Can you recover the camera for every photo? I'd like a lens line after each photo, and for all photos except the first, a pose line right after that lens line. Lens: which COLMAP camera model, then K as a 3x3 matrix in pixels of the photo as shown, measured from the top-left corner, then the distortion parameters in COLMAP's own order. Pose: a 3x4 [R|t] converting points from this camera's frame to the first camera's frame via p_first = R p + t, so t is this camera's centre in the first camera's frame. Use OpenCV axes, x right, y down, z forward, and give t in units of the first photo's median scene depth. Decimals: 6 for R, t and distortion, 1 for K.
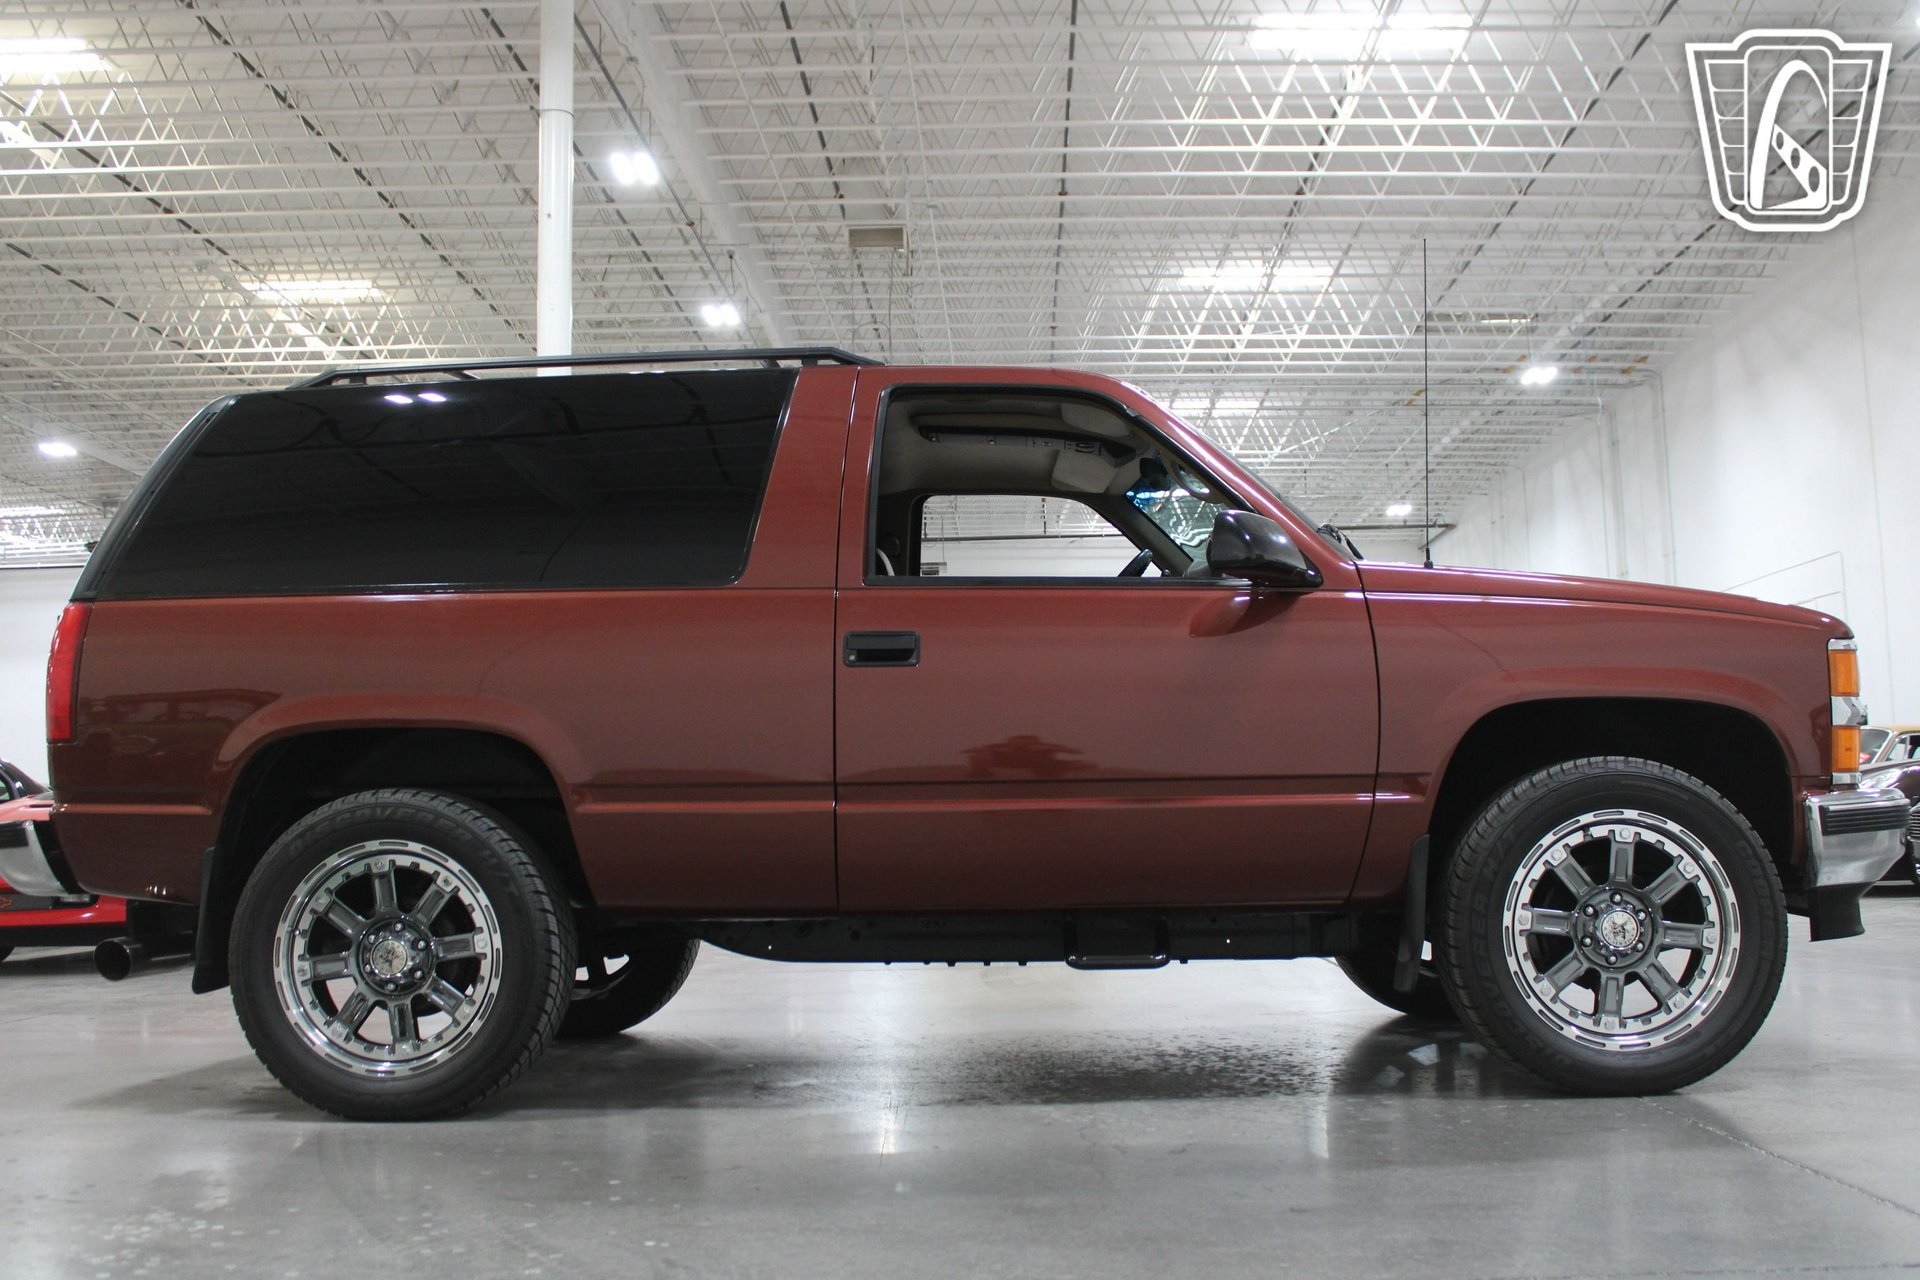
lens RADIAL K [[1843.1, 0, 975.5], [0, 1843.1, 632.4], [0, 0, 1]] dist [-0.085774, 0.000000]
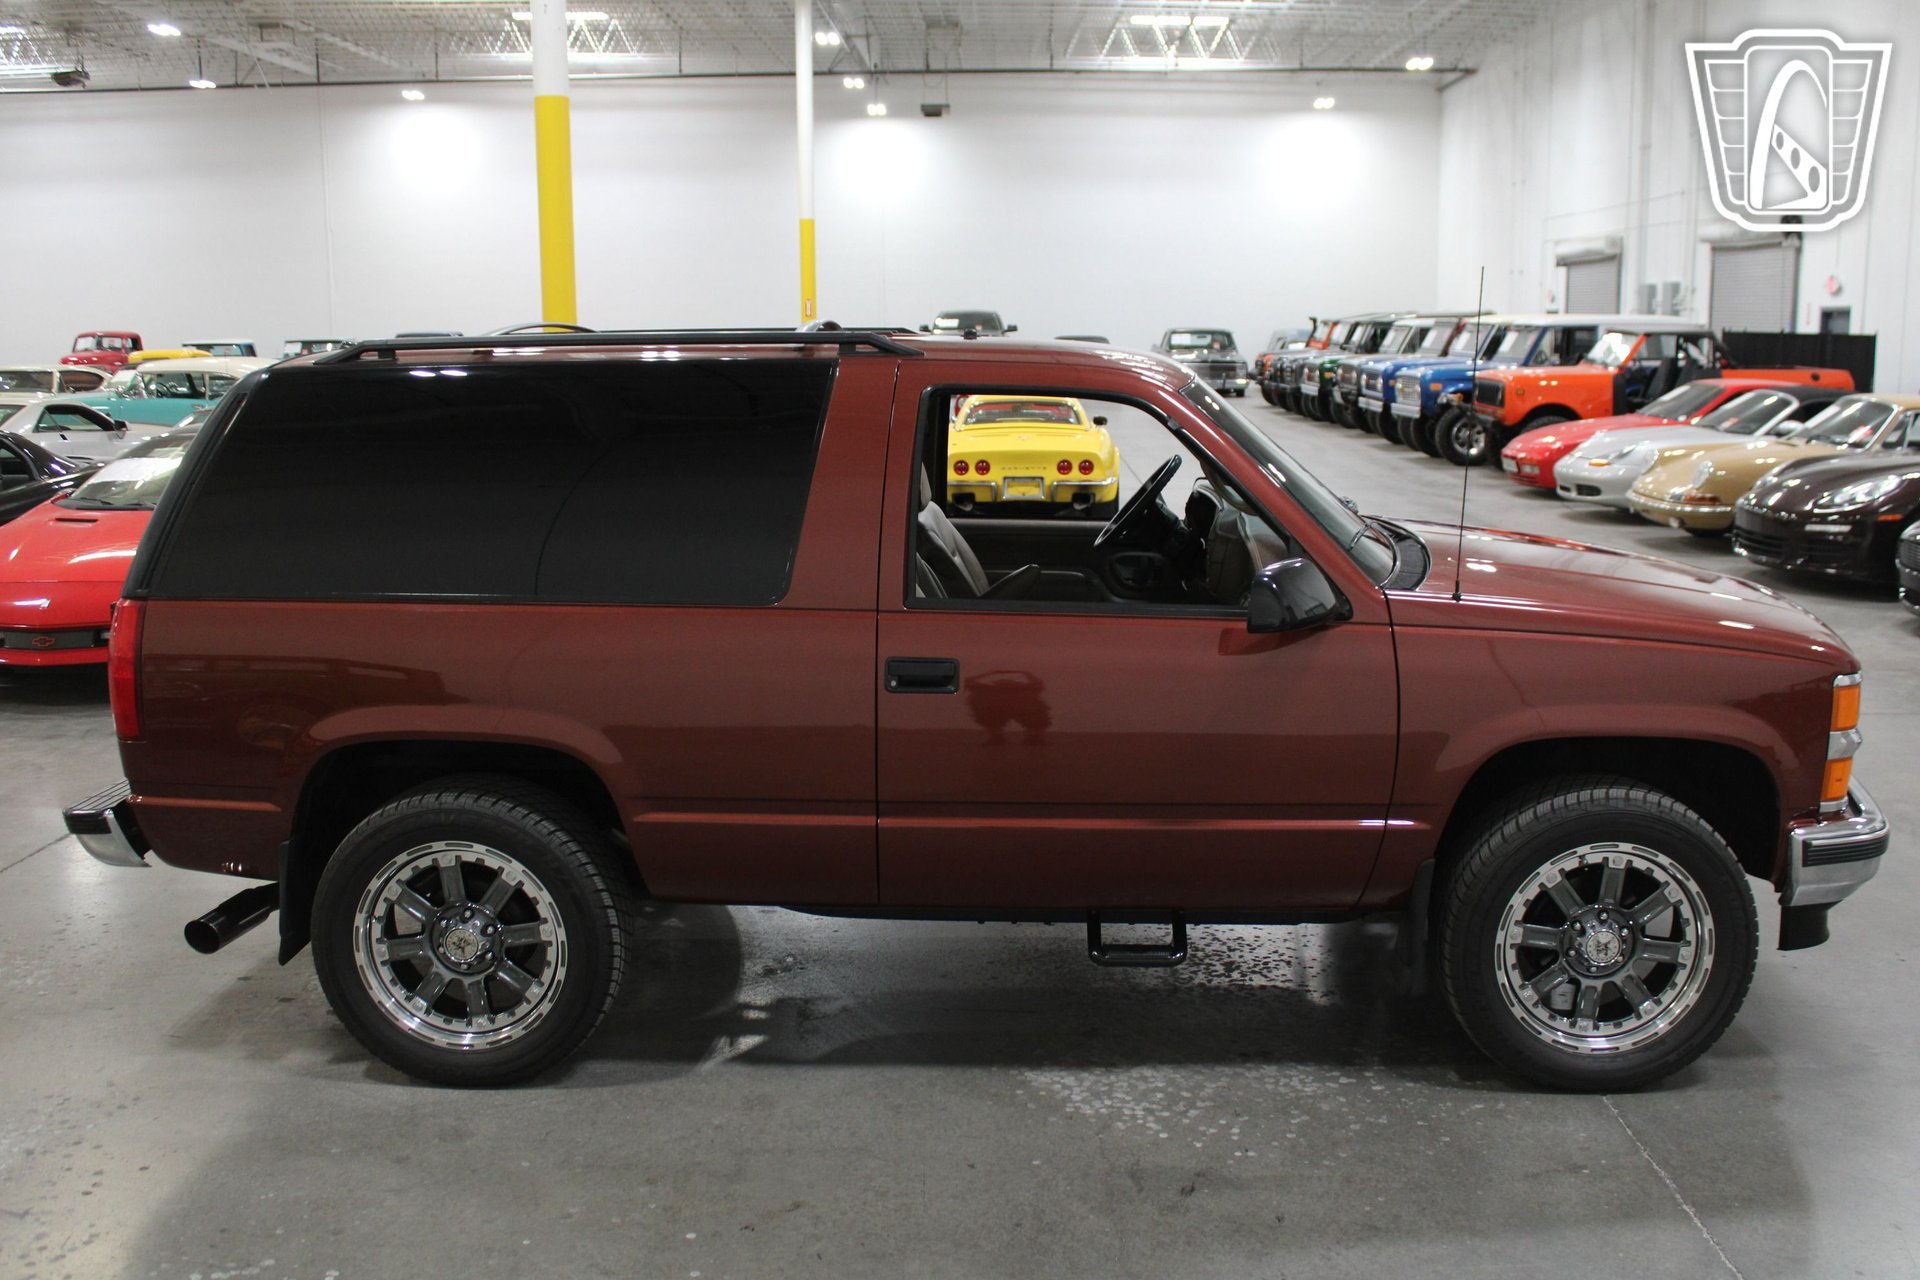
lens RADIAL K [[1843.1, 0, 979.9], [0, 1843.1, 630.2], [0, 0, 1]] dist [-0.085774, 0.000000]
pose [[0.999797, 0.017758, 0.009501, -0.029080], [-0.019692, 0.960932, 0.276082, -0.301693], [-0.004228, -0.276213, 0.961087, 0.013576]]
